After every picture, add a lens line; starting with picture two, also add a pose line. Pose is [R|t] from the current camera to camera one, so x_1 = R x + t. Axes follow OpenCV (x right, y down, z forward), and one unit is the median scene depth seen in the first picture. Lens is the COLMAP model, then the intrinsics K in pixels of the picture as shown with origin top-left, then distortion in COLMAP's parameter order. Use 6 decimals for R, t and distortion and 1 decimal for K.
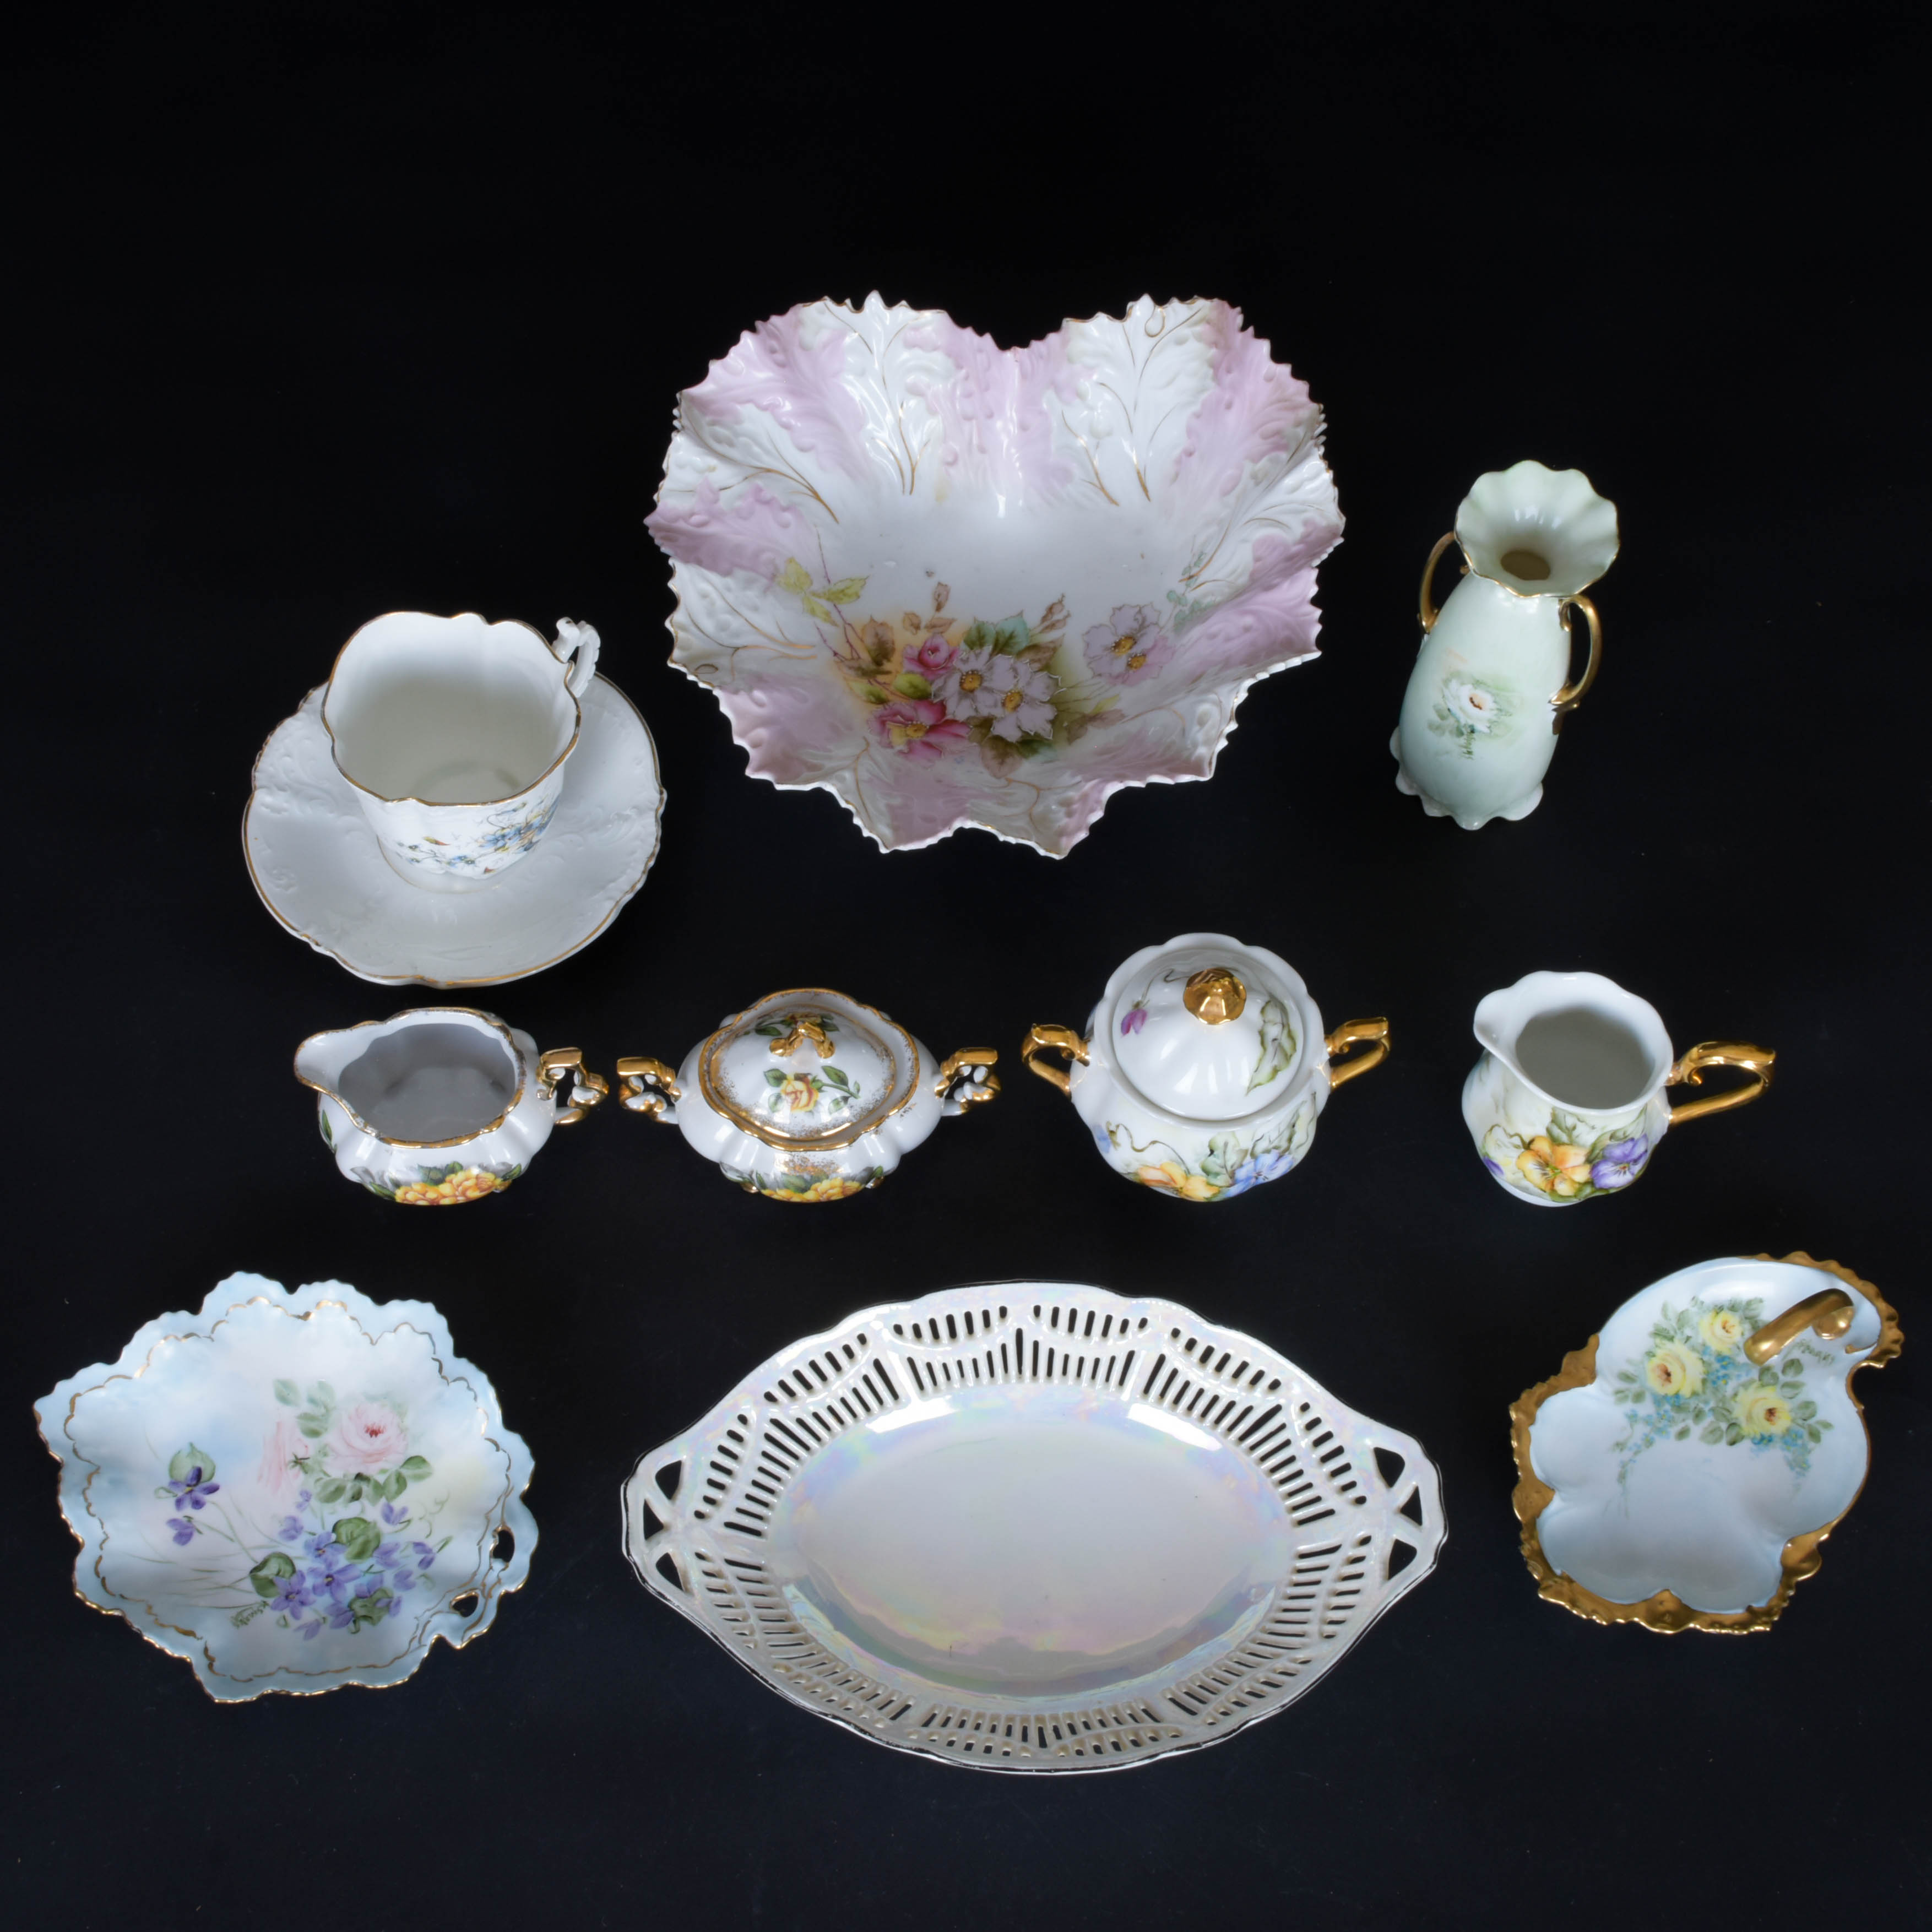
lens RADIAL K [[3113.6, 0, 862.8], [0, 3113.6, 973.5], [0, 0, 1]] dist [0.025462, 0.000000]
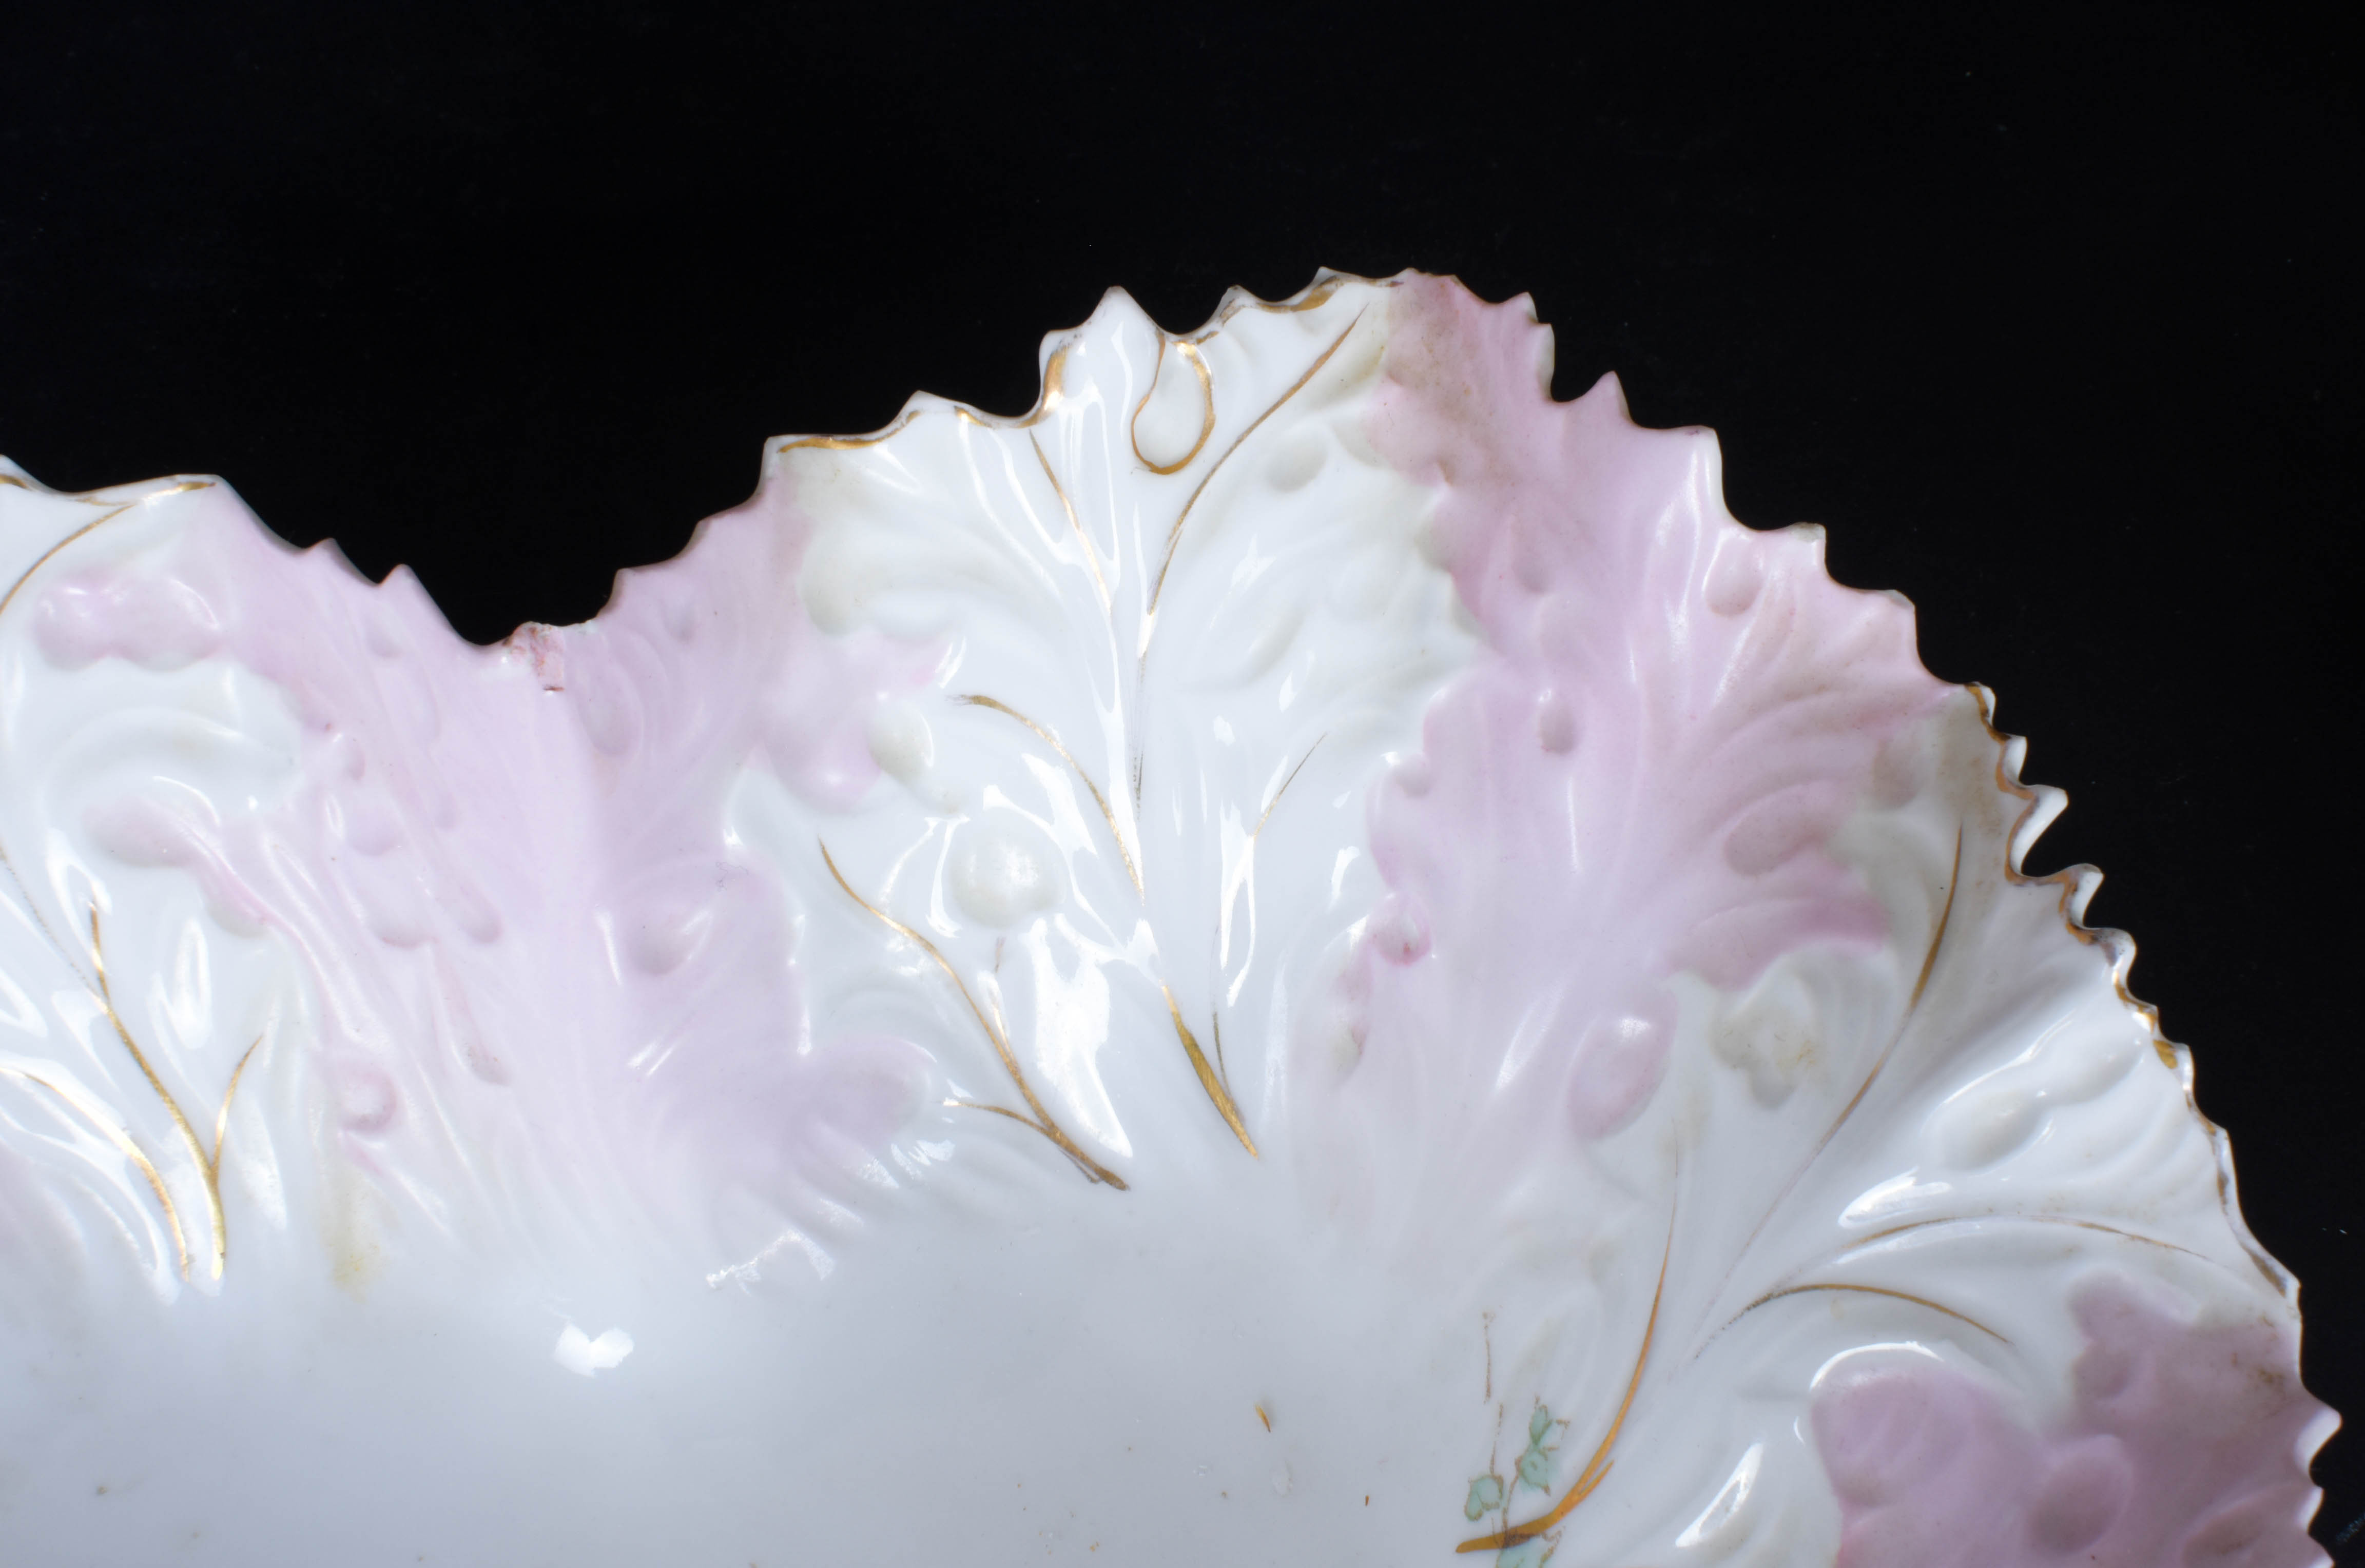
lens RADIAL K [[2826.0, 0, 1194.0], [0, 2826.0, 771.5], [0, 0, 1]] dist [0.028506, 0.000000]
pose [[0.979973, -0.146272, 0.135118, 0.064249], [0.150834, 0.988265, -0.024108, -0.178686], [-0.130006, 0.044005, 0.990536, 0.803048]]
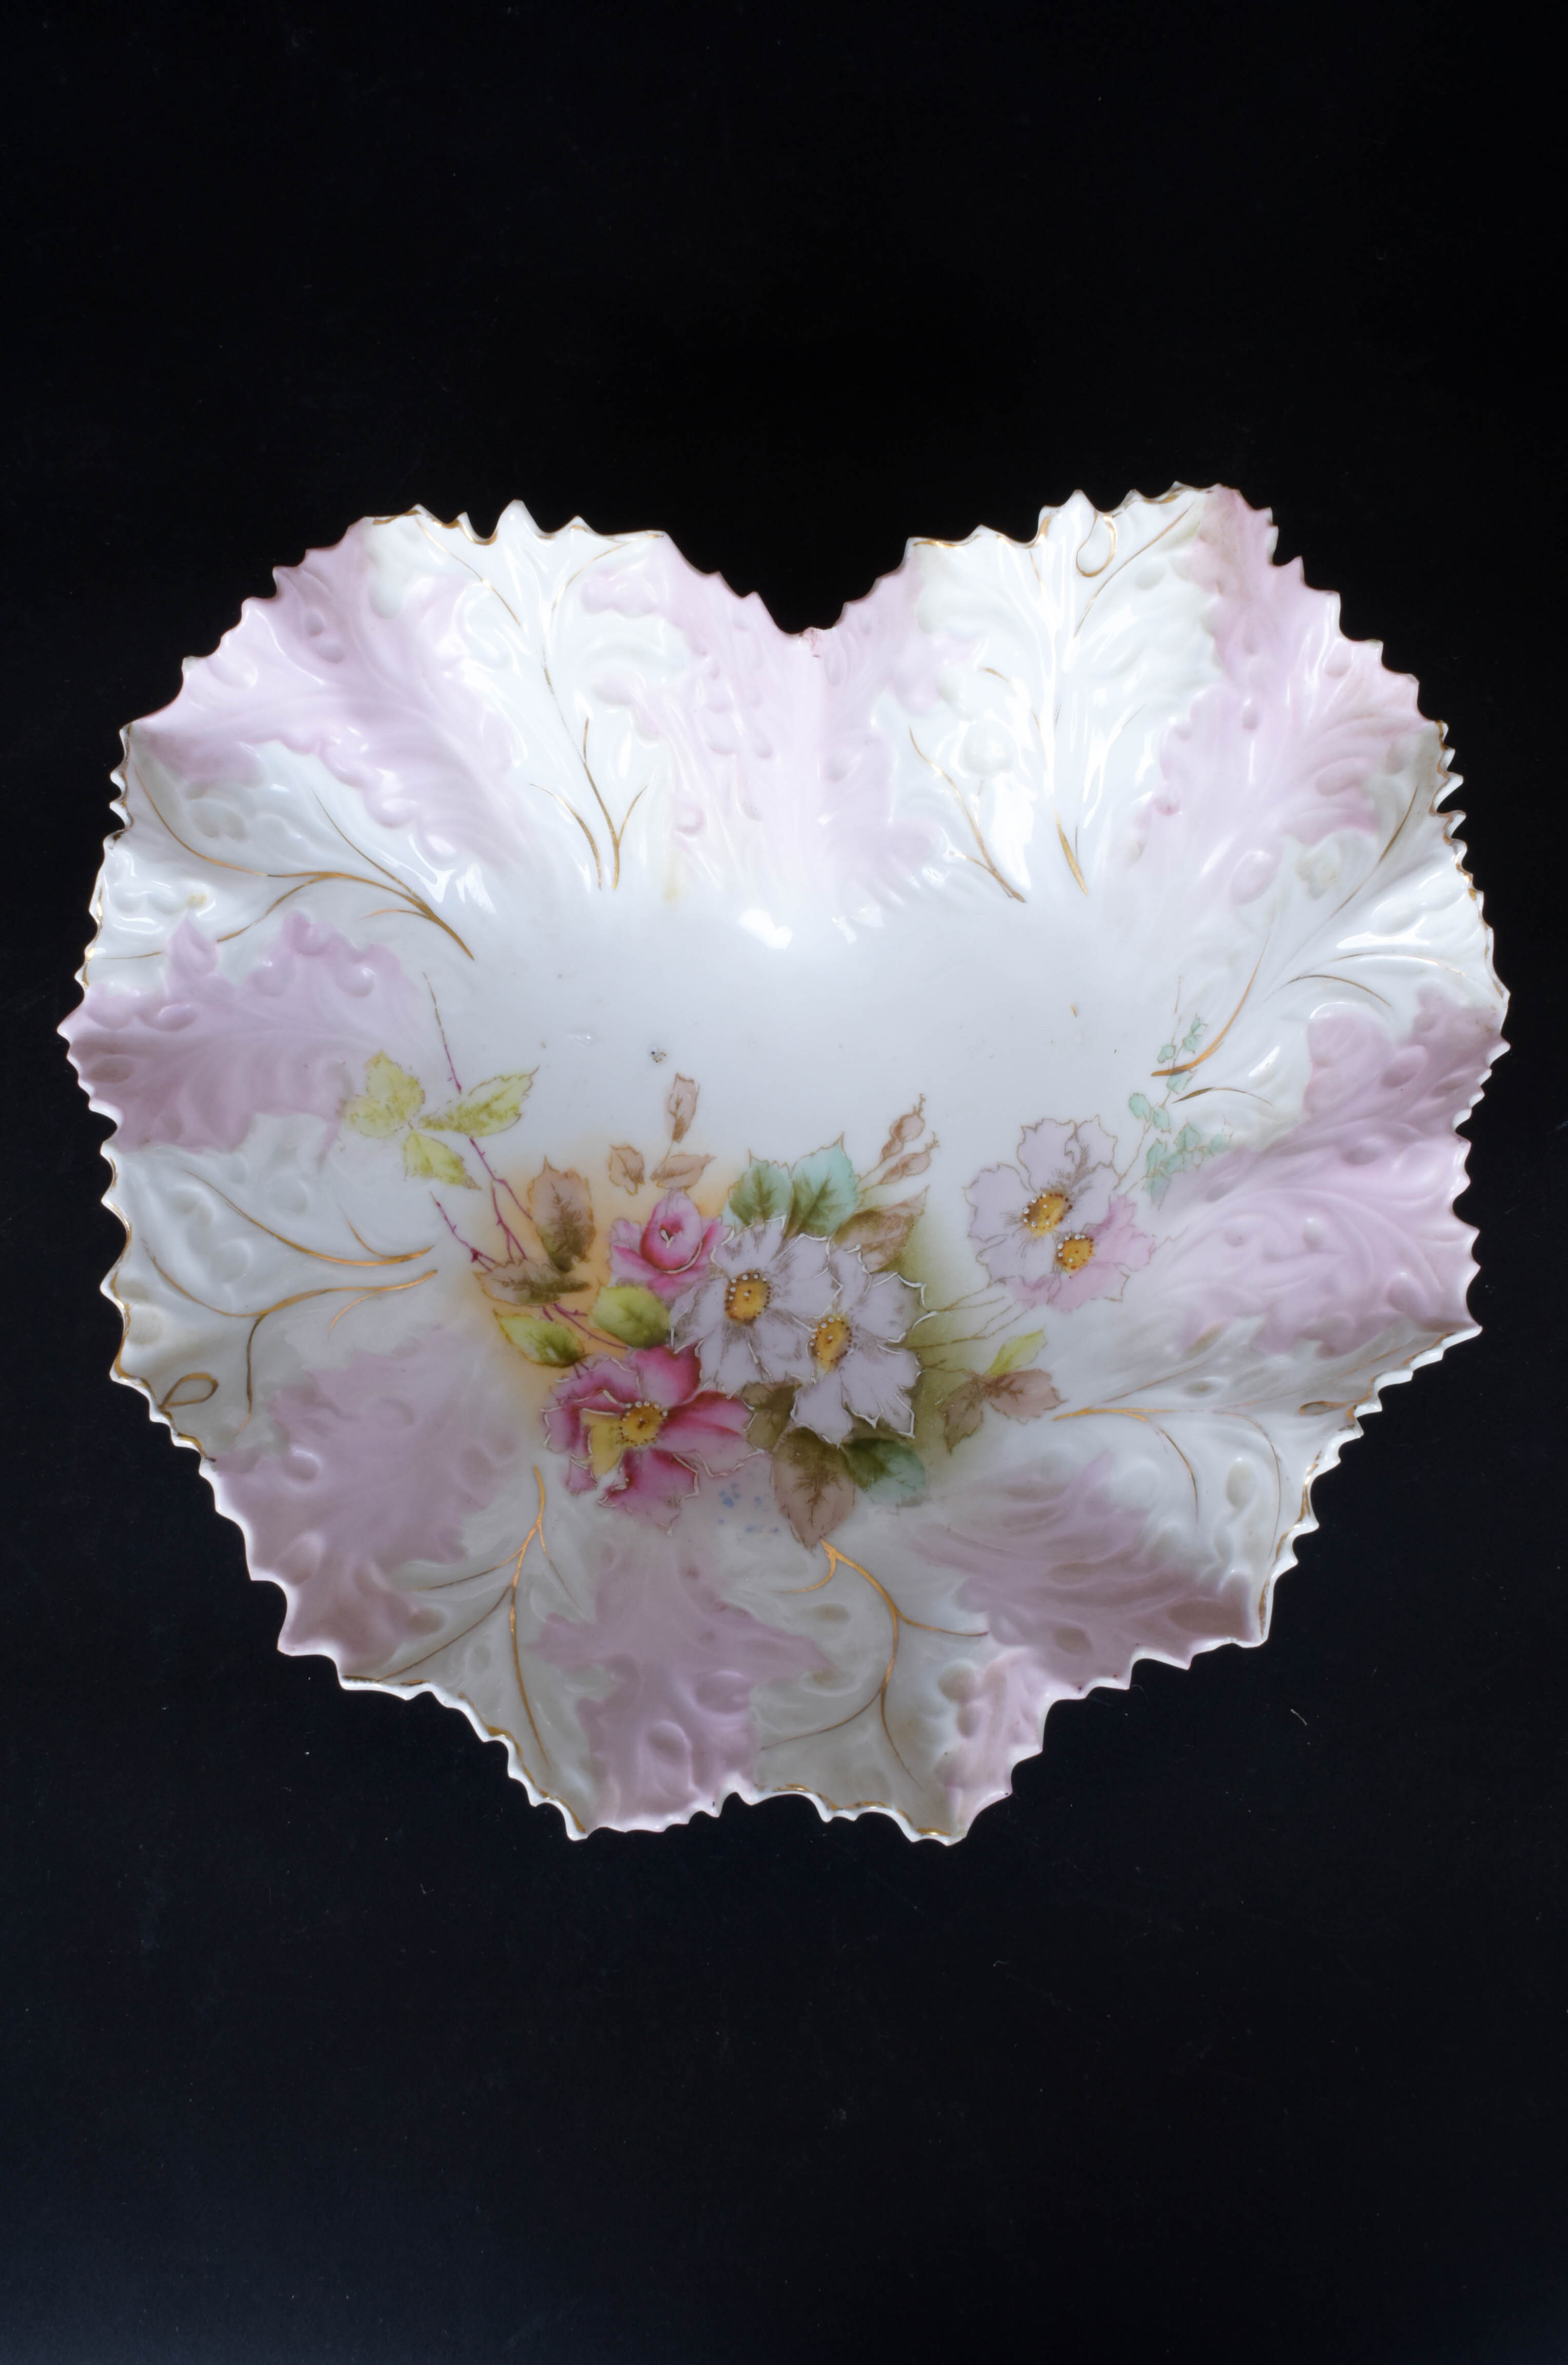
lens RADIAL K [[2826.0, 0, 784.1], [0, 2826.0, 1179.3], [0, 0, 1]] dist [0.028506, 0.000000]
pose [[0.998419, -0.043413, 0.035696, 0.025078], [0.035761, 0.980658, 0.192436, -0.199796], [-0.043360, -0.190856, 0.980660, 0.552328]]
